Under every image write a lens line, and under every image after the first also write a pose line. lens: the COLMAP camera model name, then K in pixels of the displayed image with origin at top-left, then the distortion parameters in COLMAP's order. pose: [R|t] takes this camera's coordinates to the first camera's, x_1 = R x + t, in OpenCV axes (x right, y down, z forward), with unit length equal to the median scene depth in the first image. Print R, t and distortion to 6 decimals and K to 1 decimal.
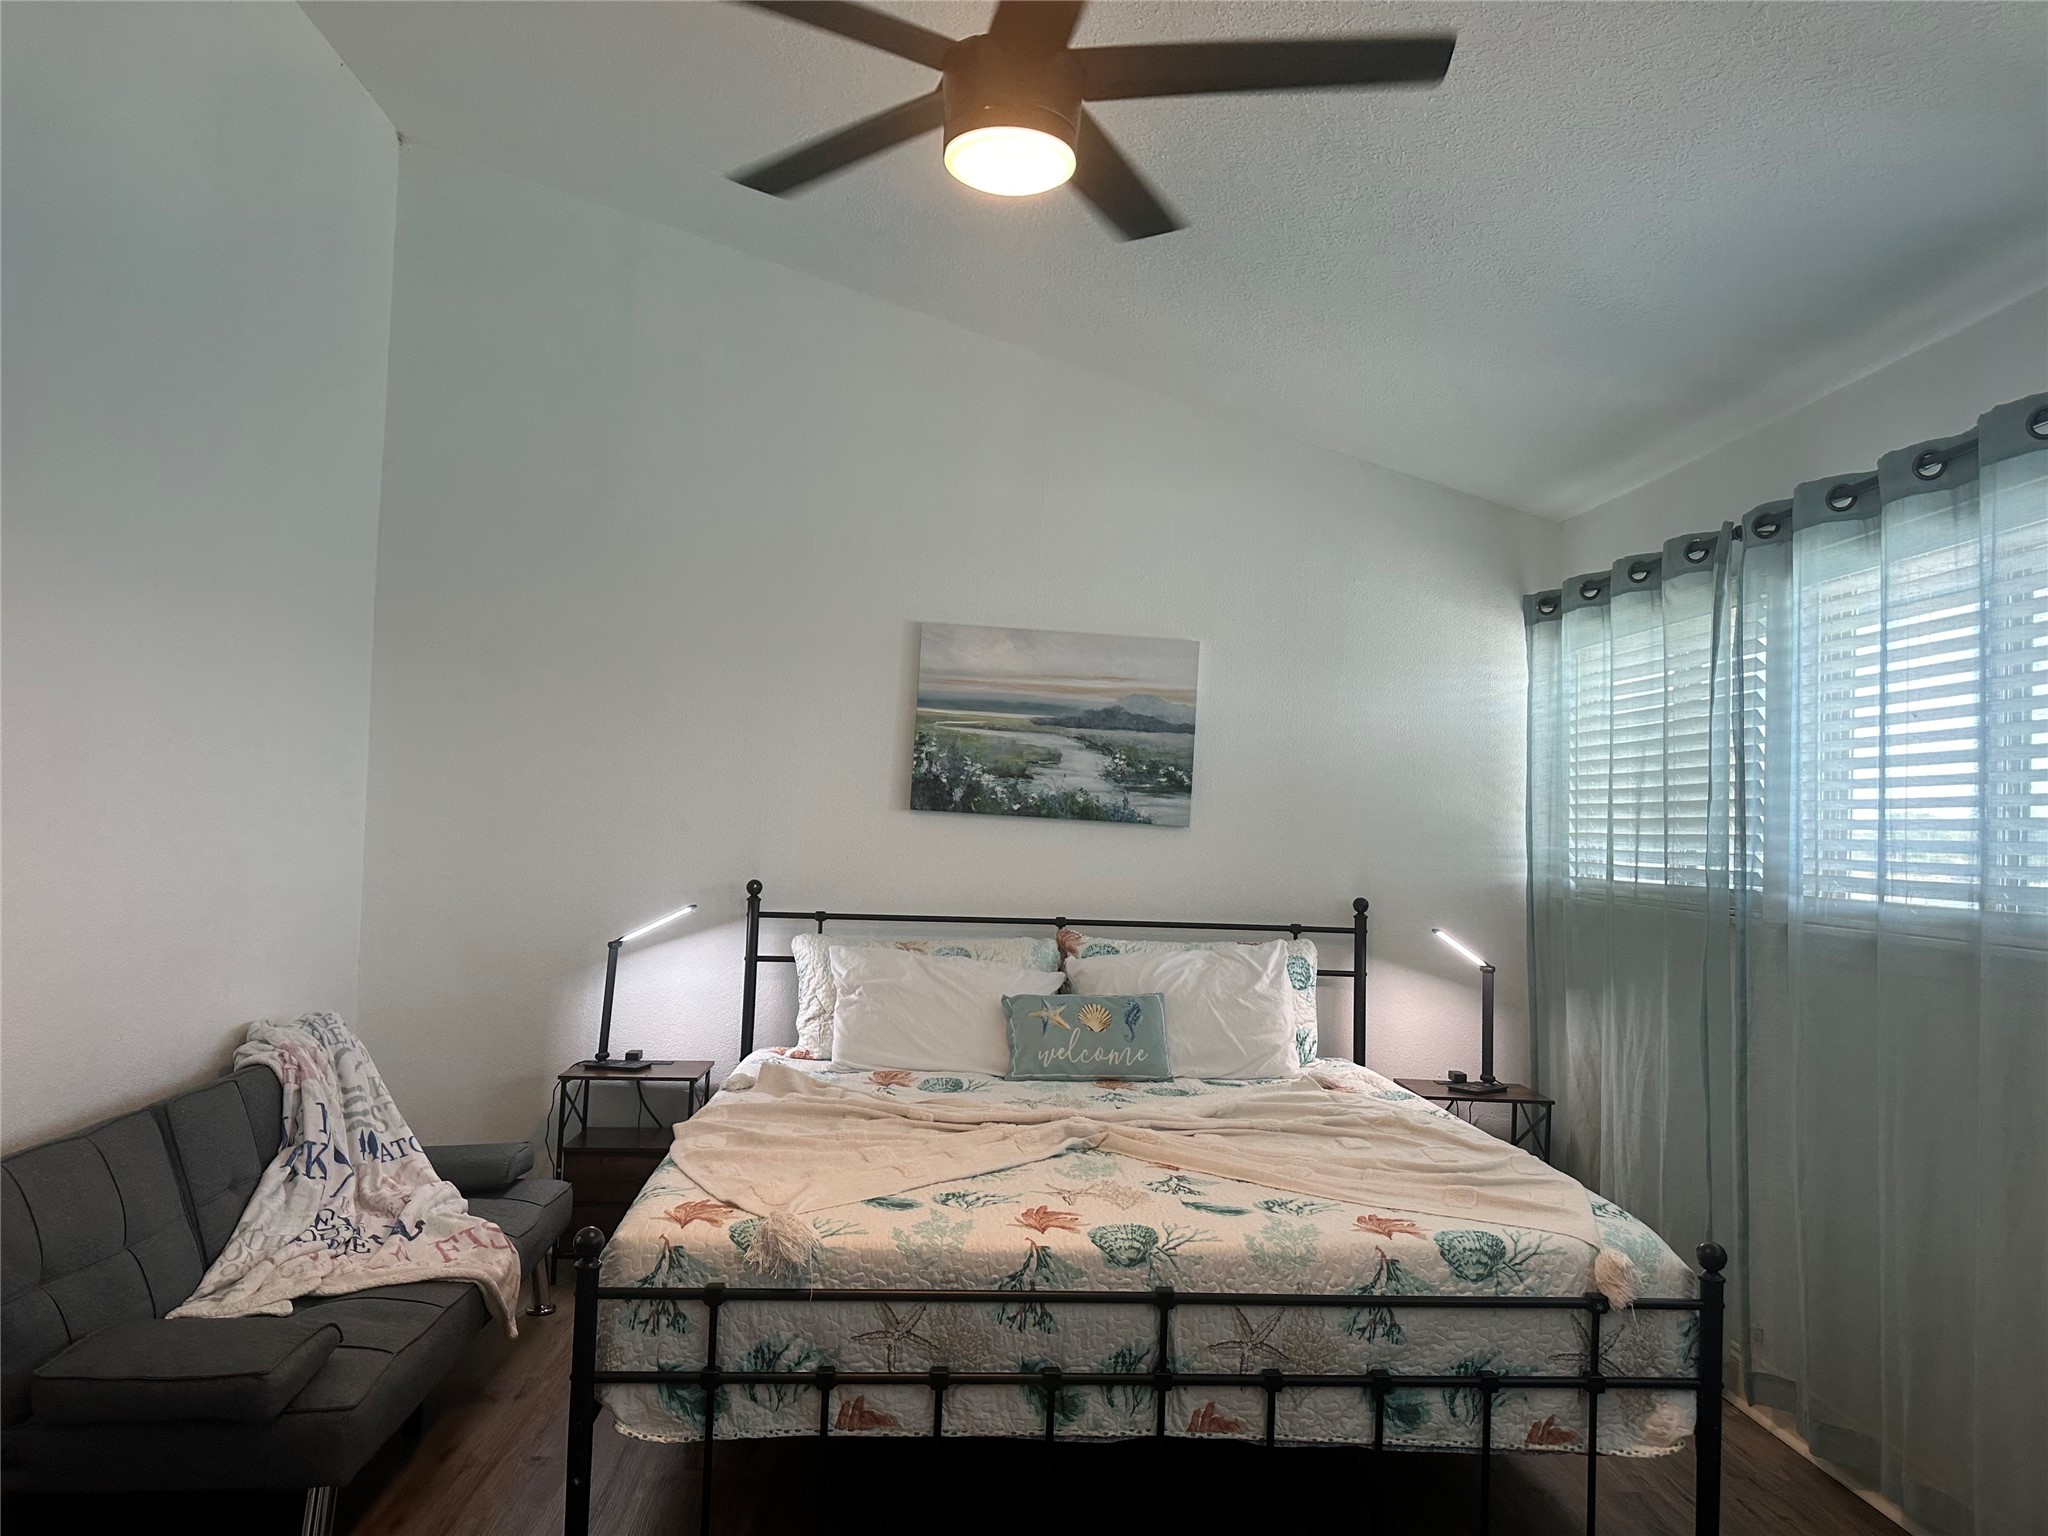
lens RADIAL K [[1467.9, 0, 1042.4], [0, 1467.9, 749.6], [0, 0, 1]] dist [0.057506, -0.065167]
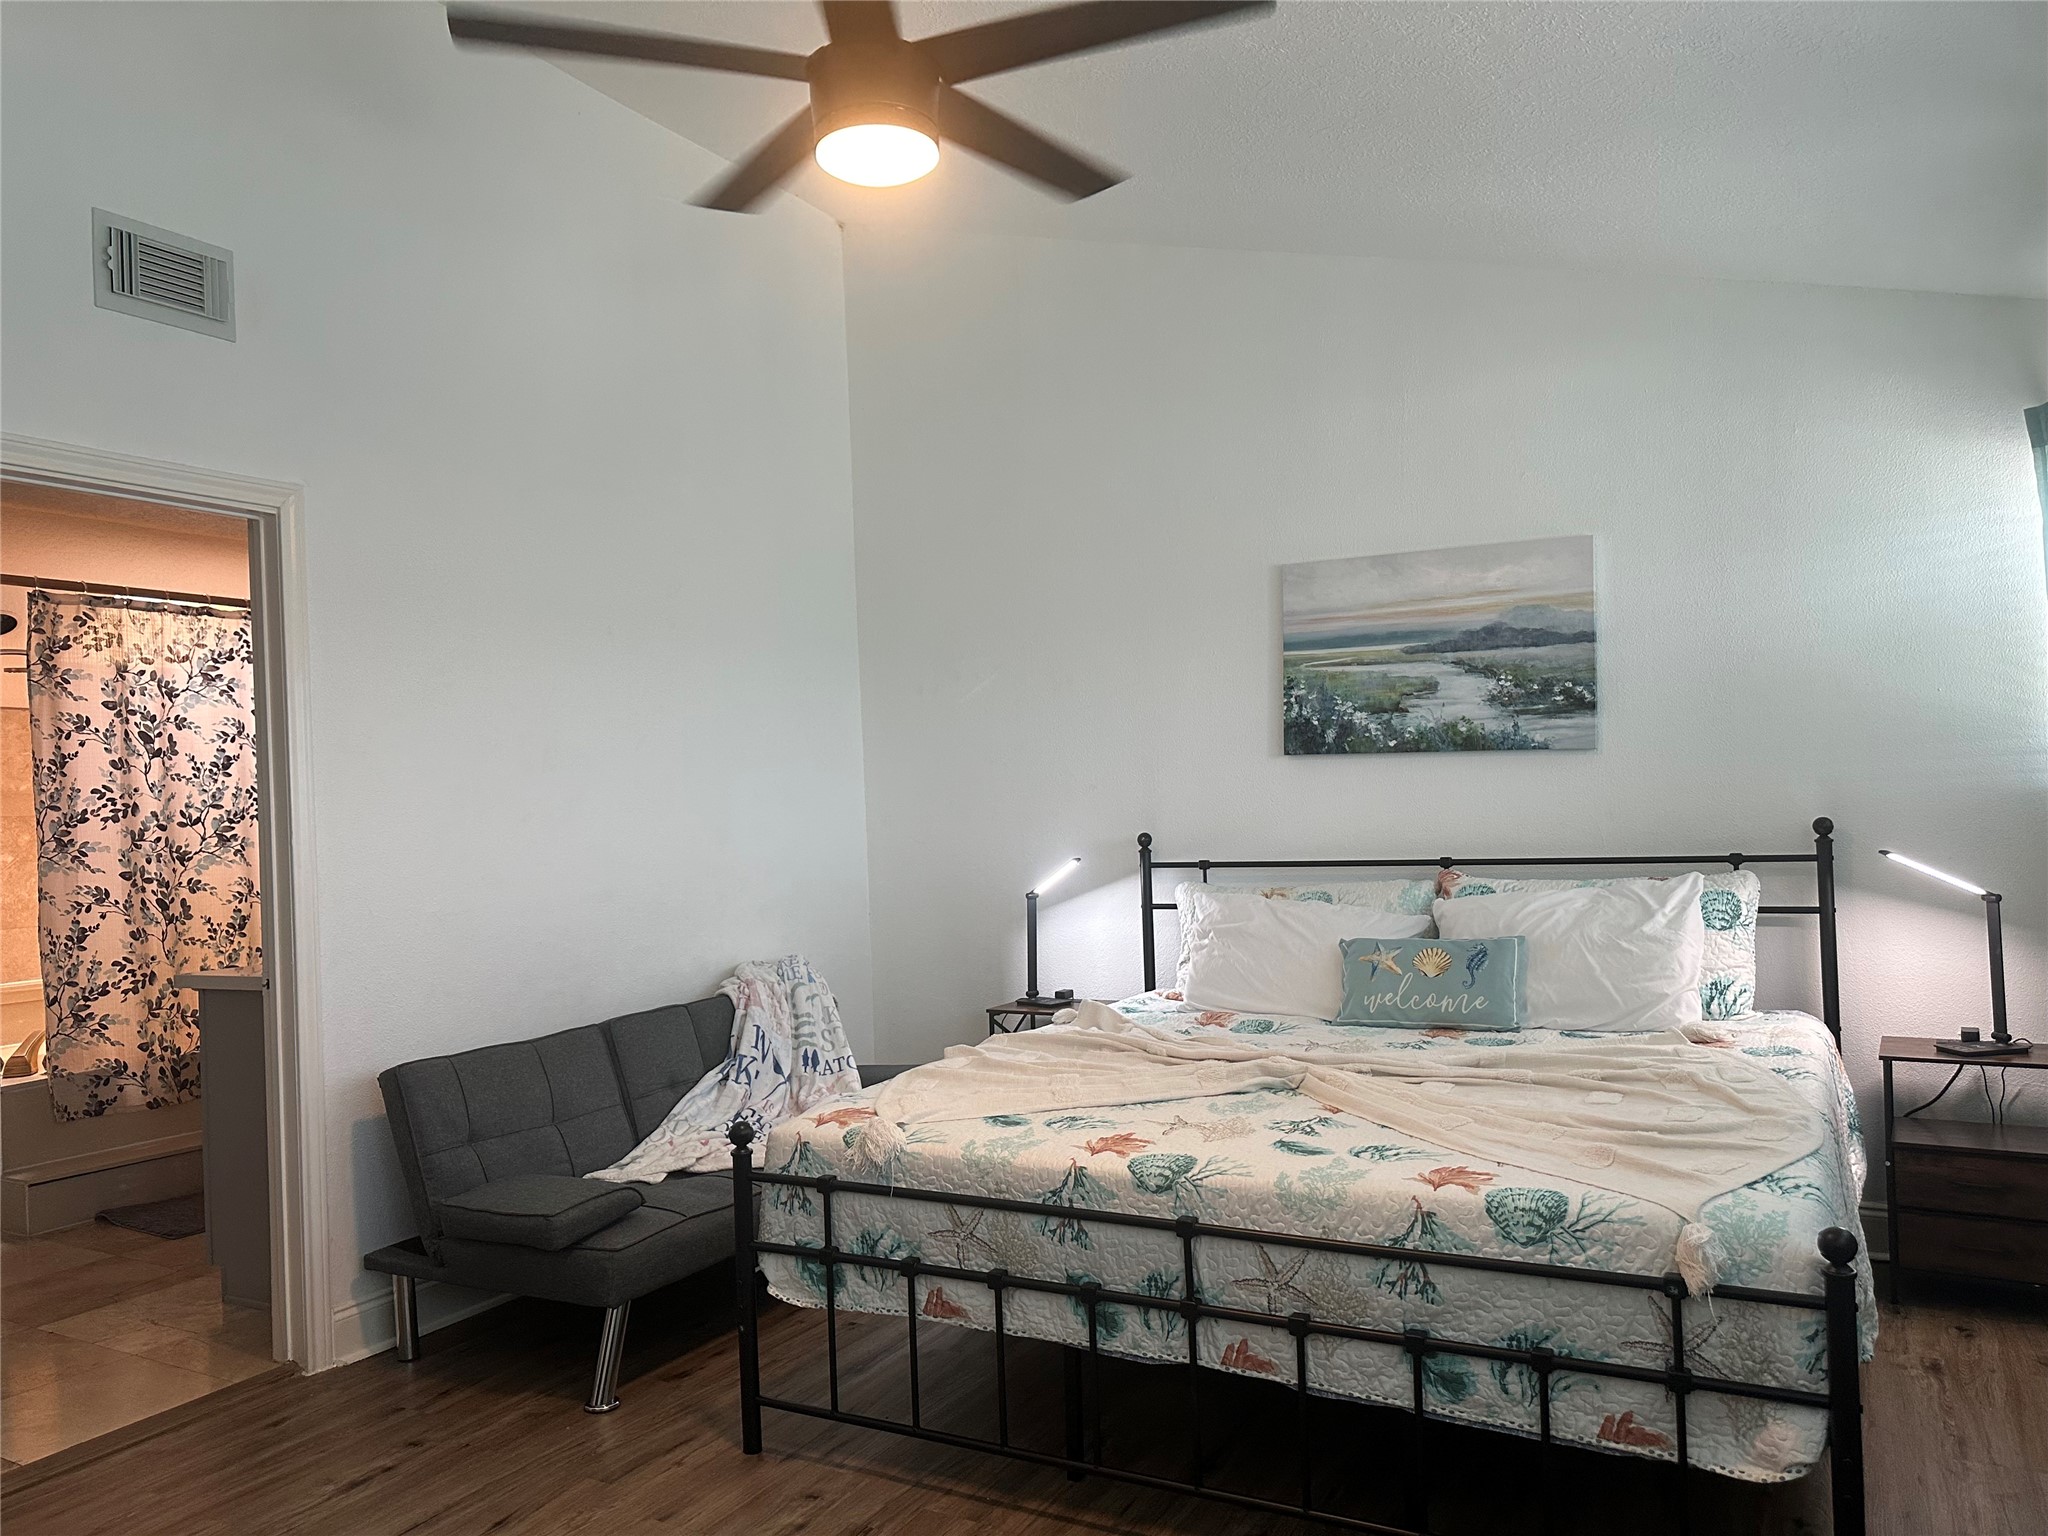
lens RADIAL K [[1467.9, 0, 991.8], [0, 1467.9, 760.2], [0, 0, 1]] dist [0.057506, -0.065167]
pose [[0.830270, -0.078486, -0.551808, 0.422638], [0.095271, 0.995450, 0.001761, 0.034305], [0.549159, -0.054034, 0.833969, 0.091168]]
